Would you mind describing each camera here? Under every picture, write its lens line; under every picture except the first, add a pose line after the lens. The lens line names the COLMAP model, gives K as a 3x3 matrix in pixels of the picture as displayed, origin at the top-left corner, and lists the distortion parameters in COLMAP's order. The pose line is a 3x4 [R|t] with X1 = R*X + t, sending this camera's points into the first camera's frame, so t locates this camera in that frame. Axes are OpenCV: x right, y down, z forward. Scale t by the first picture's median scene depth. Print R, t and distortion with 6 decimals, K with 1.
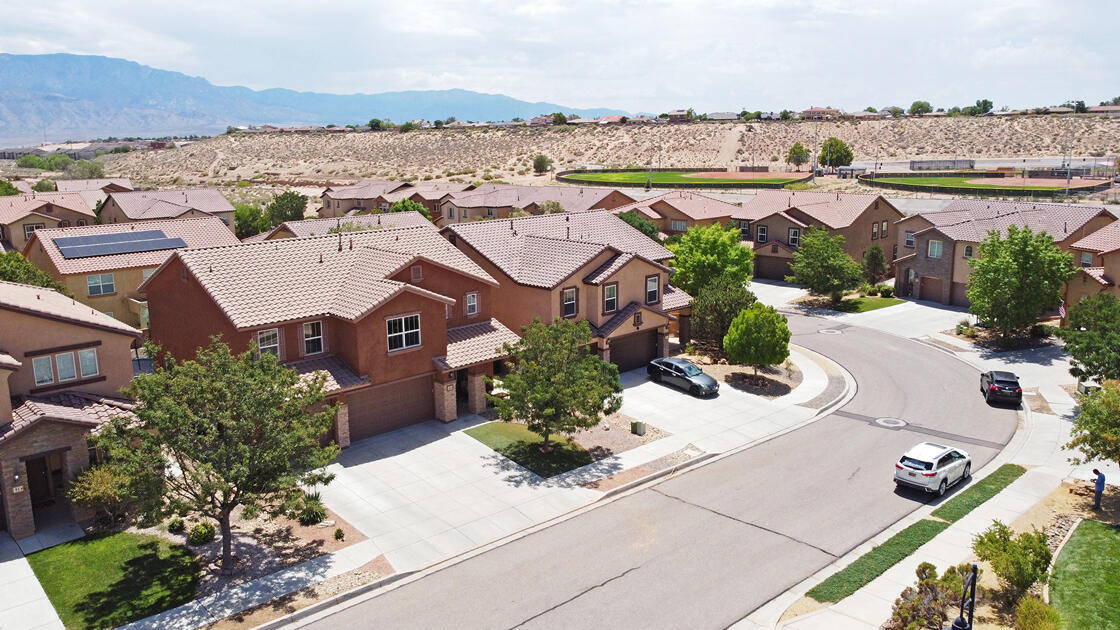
lens RADIAL K [[846.6, 0, 552.4], [0, 846.6, 312.6], [0, 0, 1]] dist [0.012106, -0.017989]
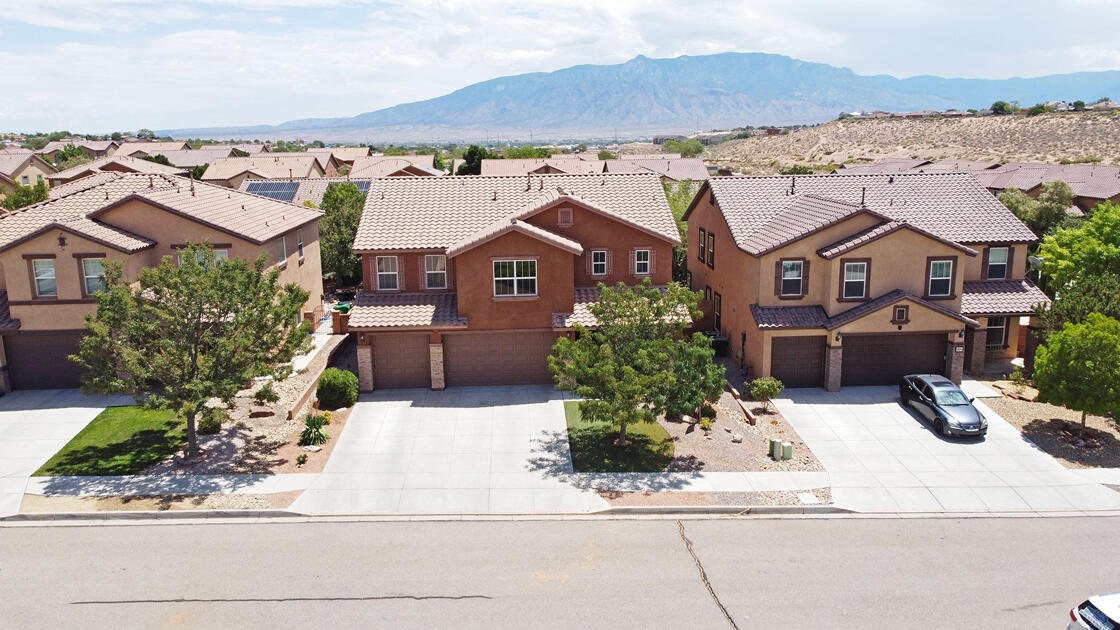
lens RADIAL K [[846.6, 0, 552.4], [0, 846.6, 312.6], [0, 0, 1]] dist [0.012106, -0.017989]
pose [[0.761795, 0.135938, -0.633395, 0.427411], [-0.128536, 0.990014, 0.057884, 0.002957], [0.634938, 0.037318, 0.771661, 0.335469]]
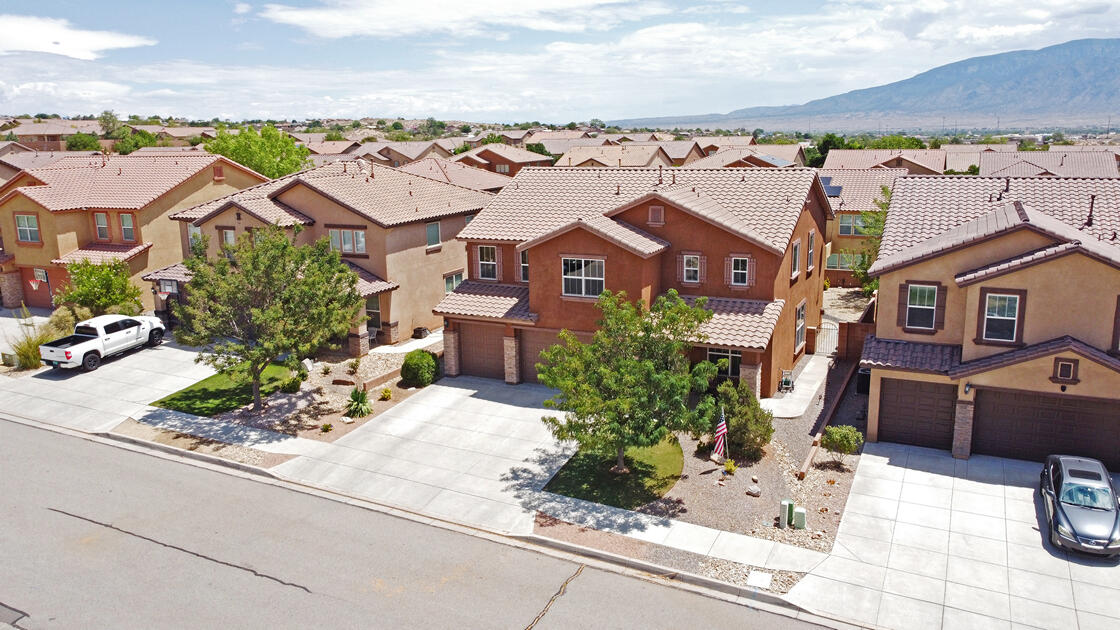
lens RADIAL K [[846.6, 0, 552.4], [0, 846.6, 312.6], [0, 0, 1]] dist [0.012106, -0.017989]
pose [[0.353260, 0.204332, -0.912938, 0.593612], [-0.178783, 0.972616, 0.148510, -0.062625], [0.918283, 0.110755, 0.380117, 0.655272]]
